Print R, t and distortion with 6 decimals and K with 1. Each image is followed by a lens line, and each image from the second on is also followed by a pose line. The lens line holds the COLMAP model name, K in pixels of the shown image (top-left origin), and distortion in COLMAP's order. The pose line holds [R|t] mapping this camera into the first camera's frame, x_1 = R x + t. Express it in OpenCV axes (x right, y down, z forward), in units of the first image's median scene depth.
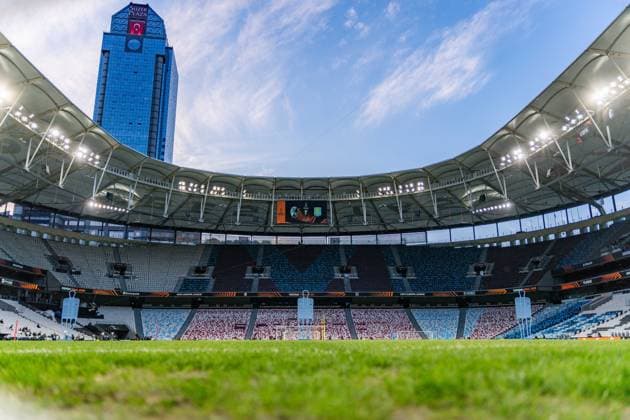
lens RADIAL K [[497.1, 0, 307.1], [0, 497.1, 216.0], [0, 0, 1]] dist [0.019923, -0.024234]
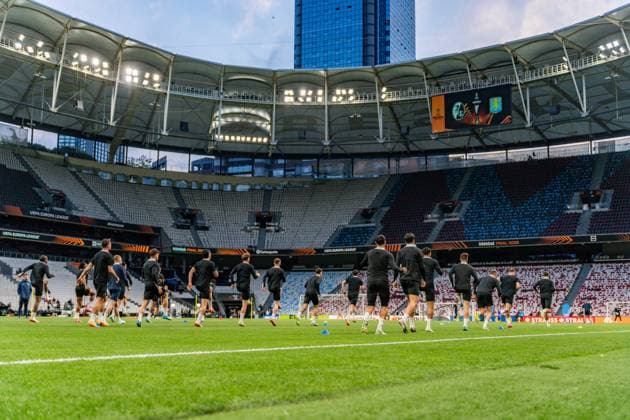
lens RADIAL K [[759.3, 0, 315.9], [0, 759.3, 206.8], [0, 0, 1]] dist [-0.009241, 0.000000]
pose [[0.839760, -0.070641, -0.538343, 0.320882], [0.124757, 0.990076, 0.064690, 0.026522], [0.528431, -0.121486, 0.840239, 0.106564]]
